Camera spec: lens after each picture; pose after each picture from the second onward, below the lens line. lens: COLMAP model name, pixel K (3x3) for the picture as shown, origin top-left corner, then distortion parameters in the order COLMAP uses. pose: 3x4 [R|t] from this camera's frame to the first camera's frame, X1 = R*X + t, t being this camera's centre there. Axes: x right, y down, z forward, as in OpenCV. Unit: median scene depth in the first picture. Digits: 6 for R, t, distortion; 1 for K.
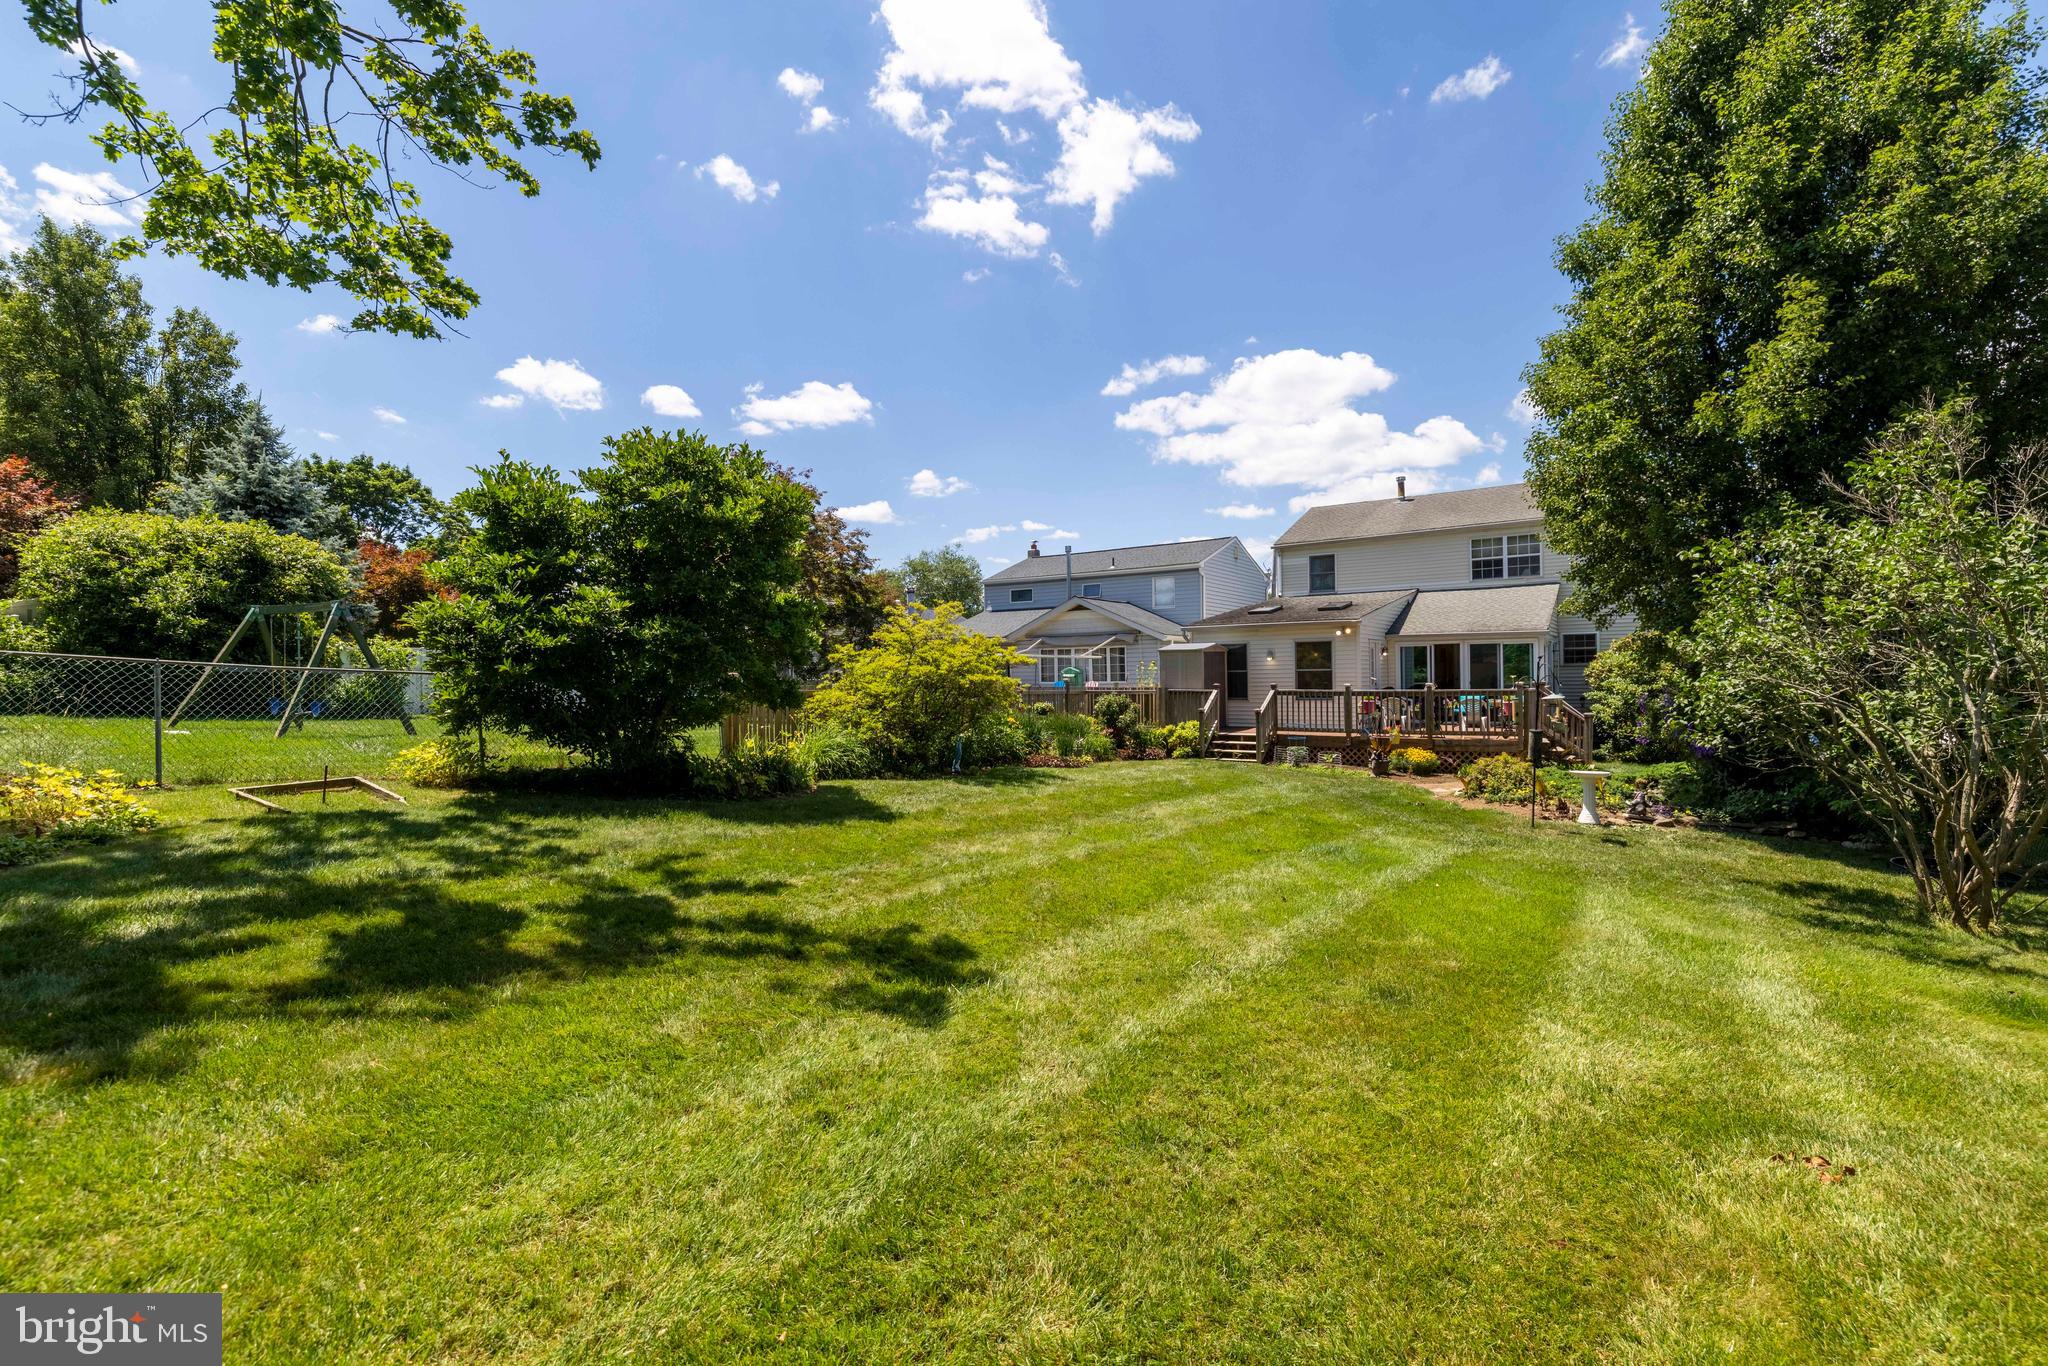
lens RADIAL K [[906.7, 0, 1024.0], [0, 906.7, 683.0], [0, 0, 1]] dist [-0.001087, 0.000132]
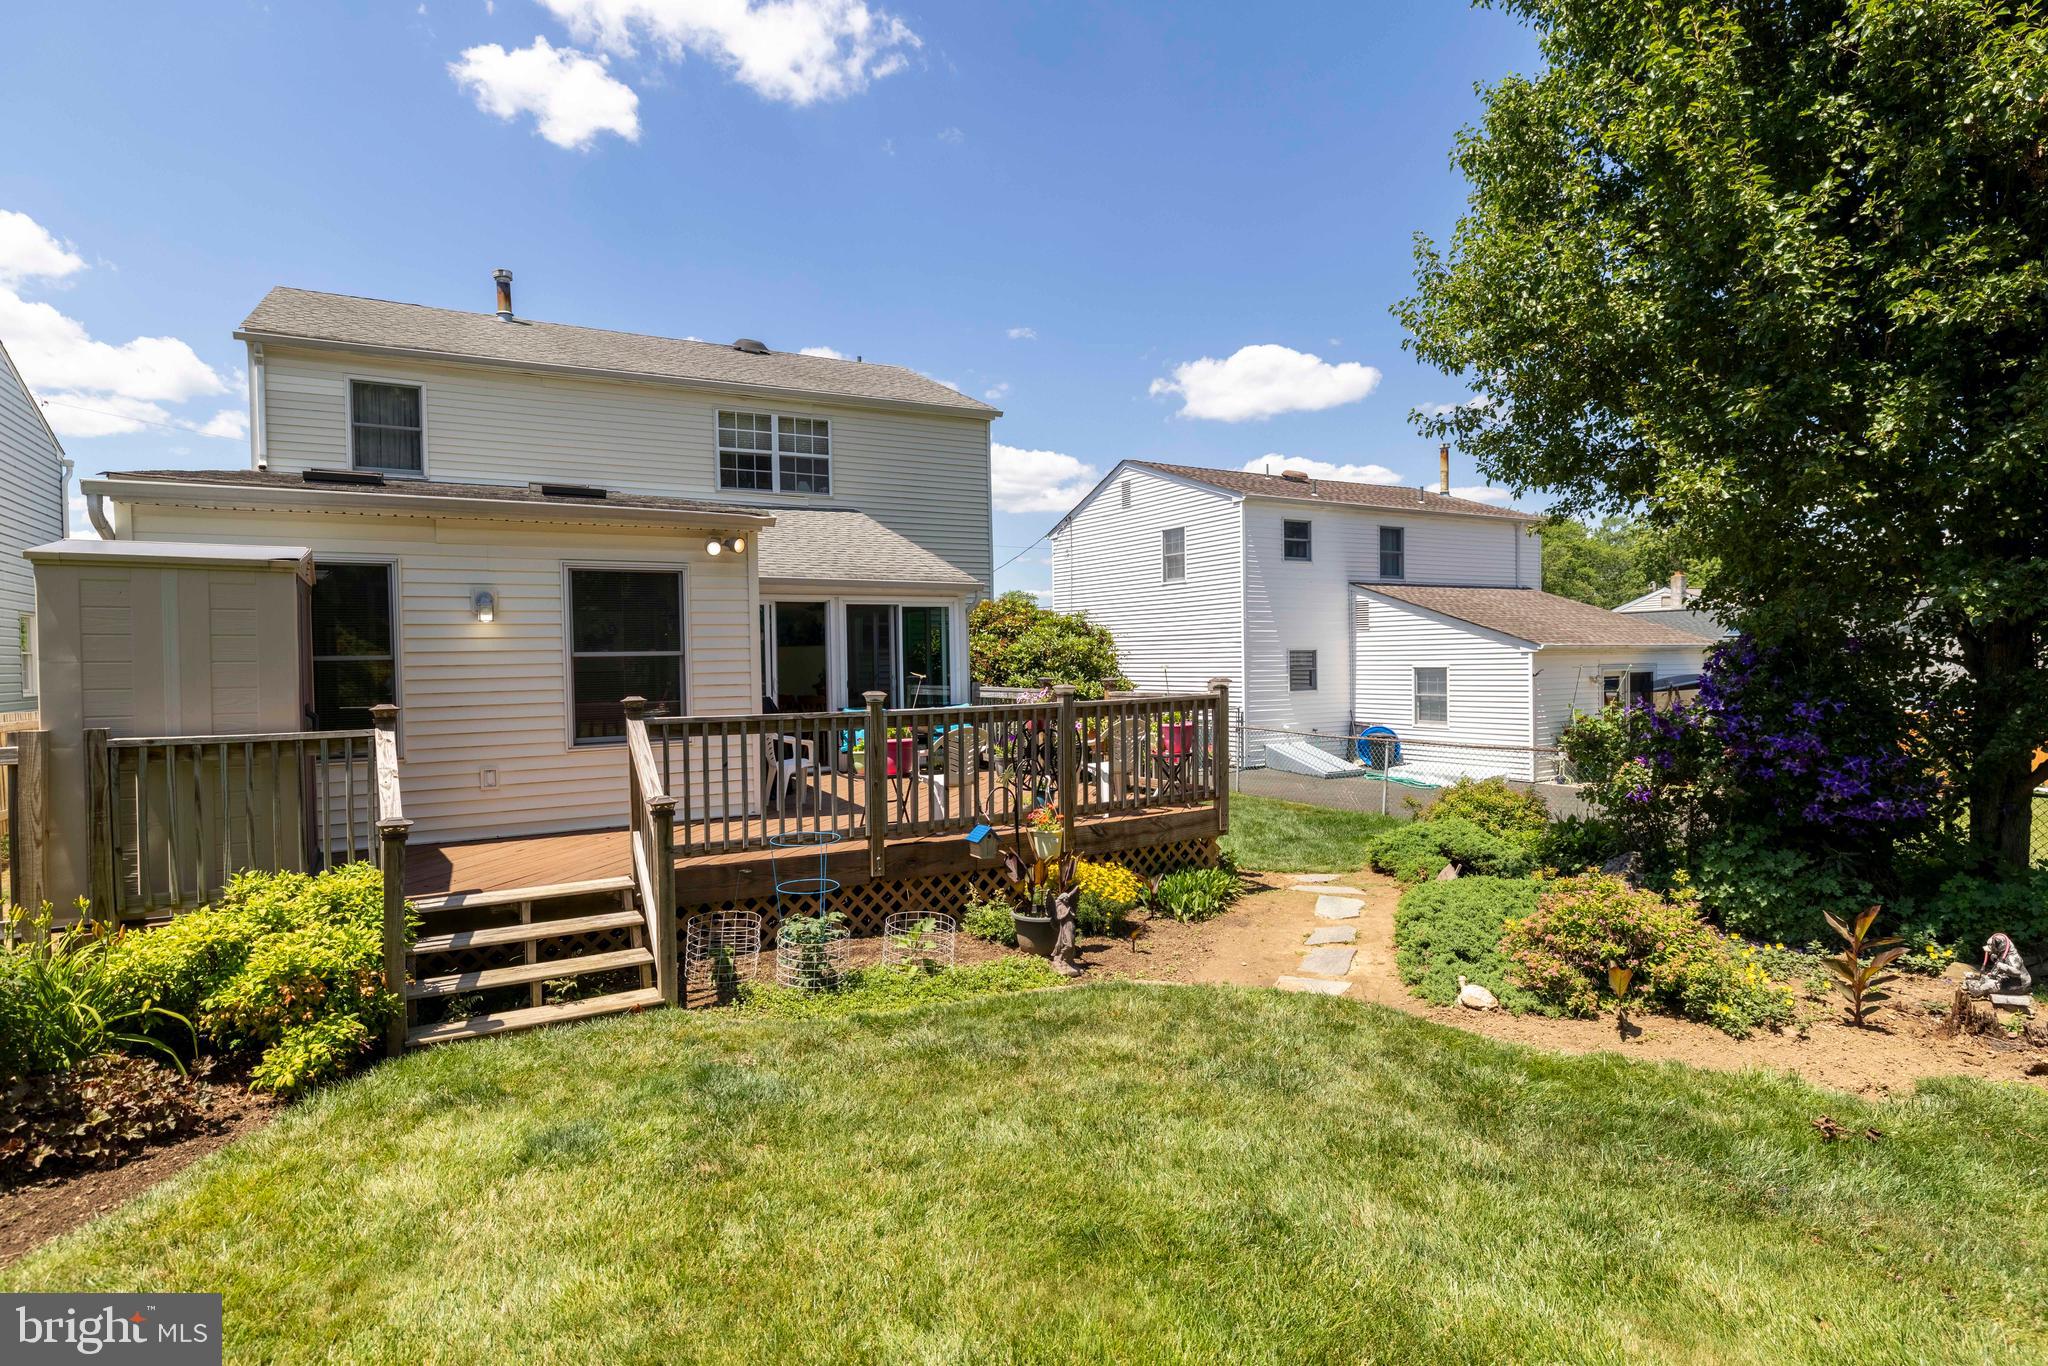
lens RADIAL K [[1055.4, 0, 1024.0], [0, 1055.4, 683.0], [0, 0, 1]] dist [0.000416, -0.000501]
pose [[0.444546, -0.014610, 0.895637, 0.031420], [0.017464, 0.999818, 0.007641, -0.003768], [-0.895586, 0.012245, 0.444720, 0.673377]]
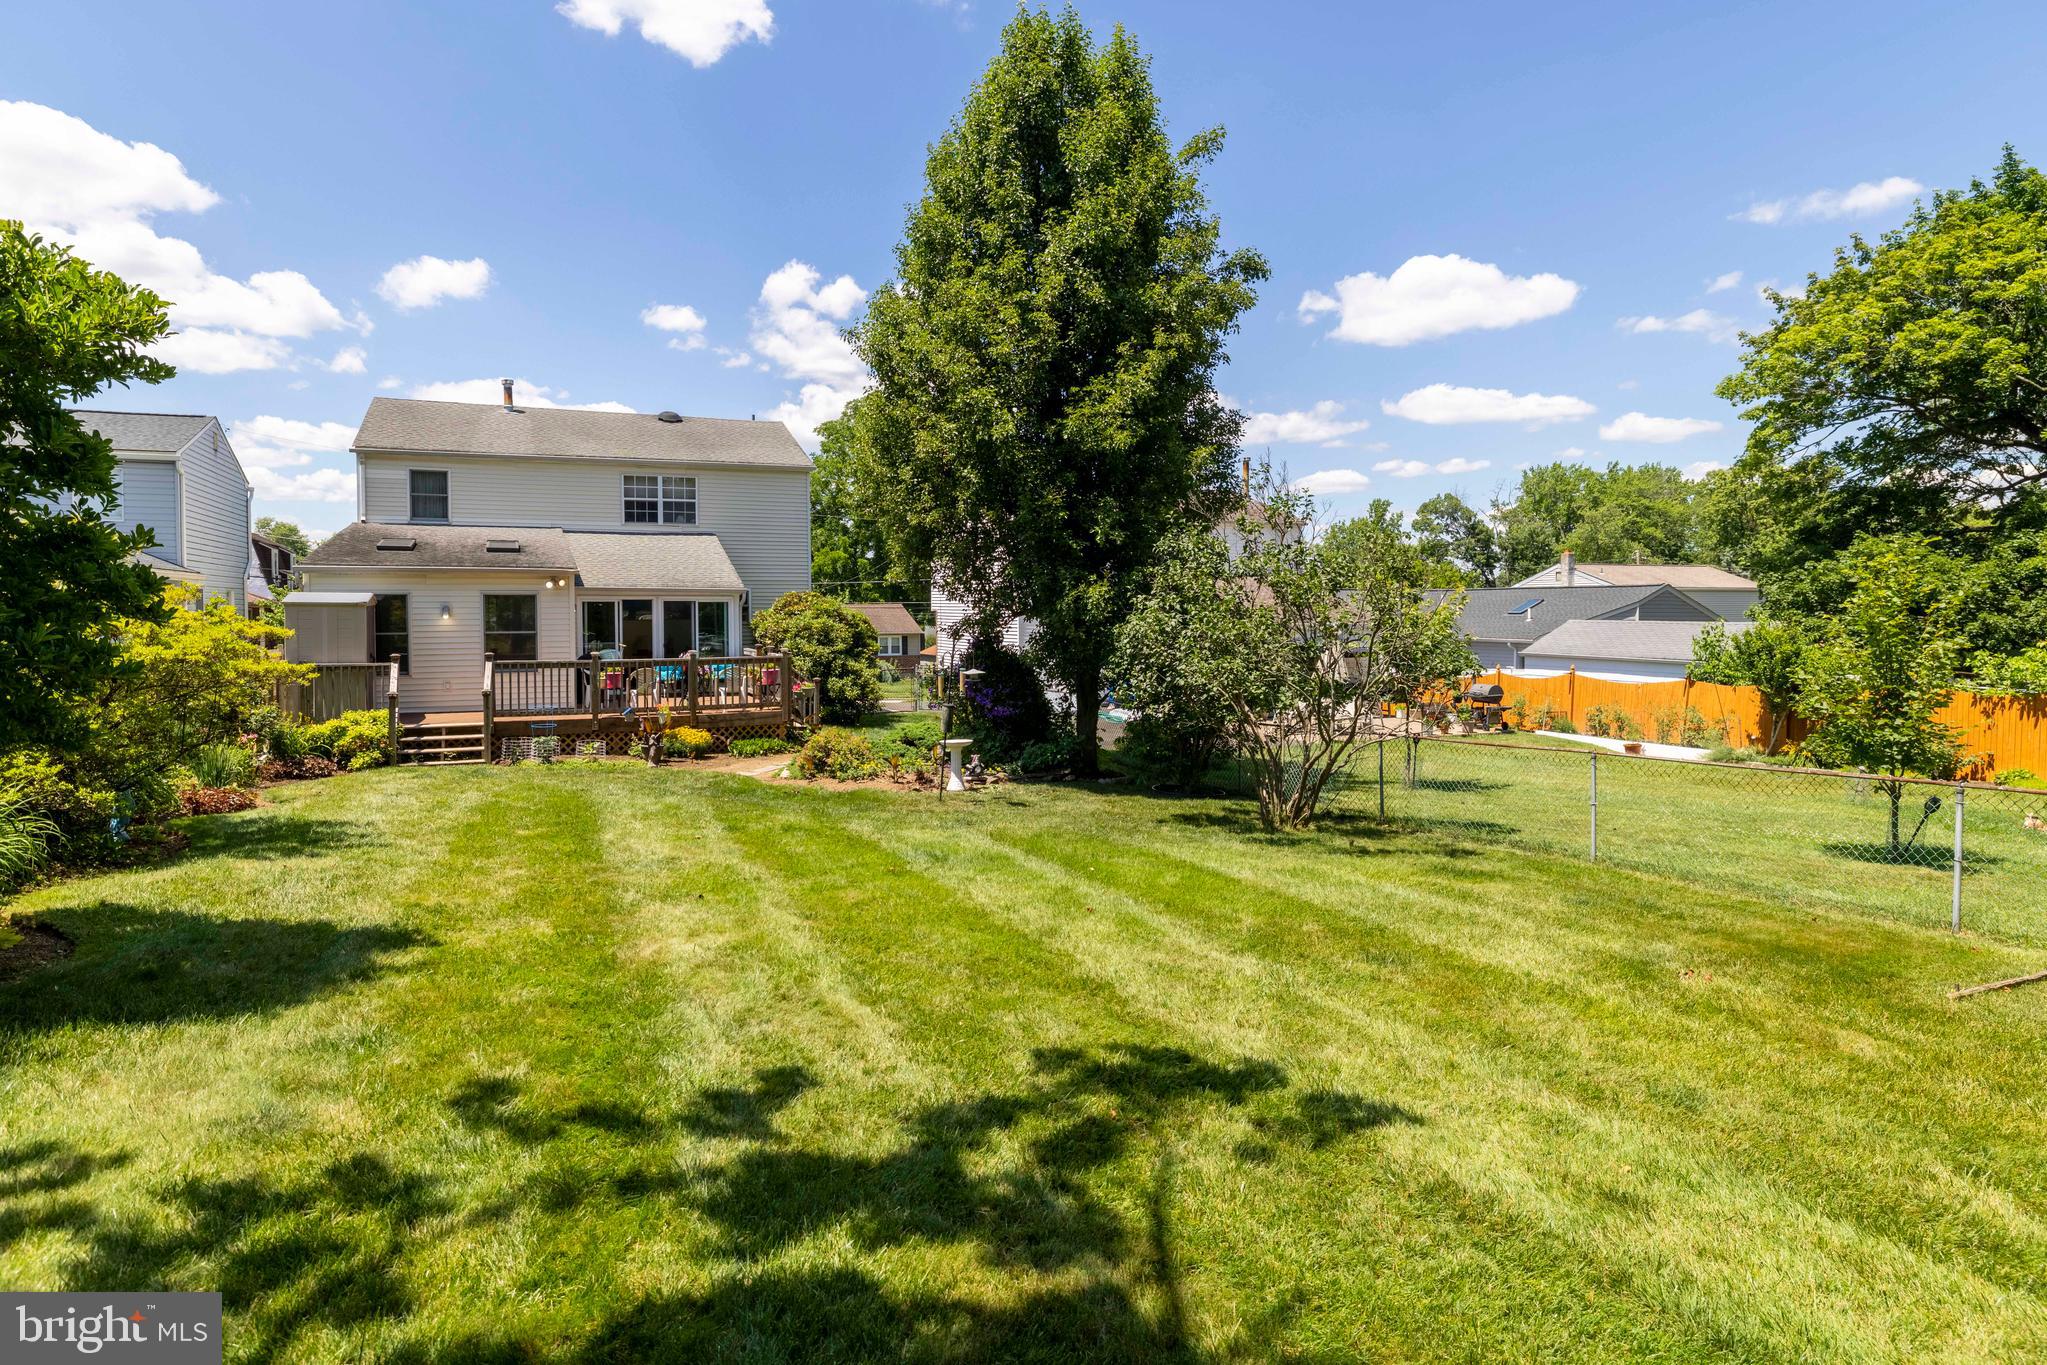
lens RADIAL K [[1119.9, 0, 1015.9], [0, 1119.9, 636.0], [0, 0, 1]] dist [-0.004459, 0.000148]
pose [[0.535552, -0.007731, 0.844467, -0.232810], [0.001494, 0.999965, 0.008207, -0.017617], [-0.844501, -0.003134, 0.535545, 0.145282]]
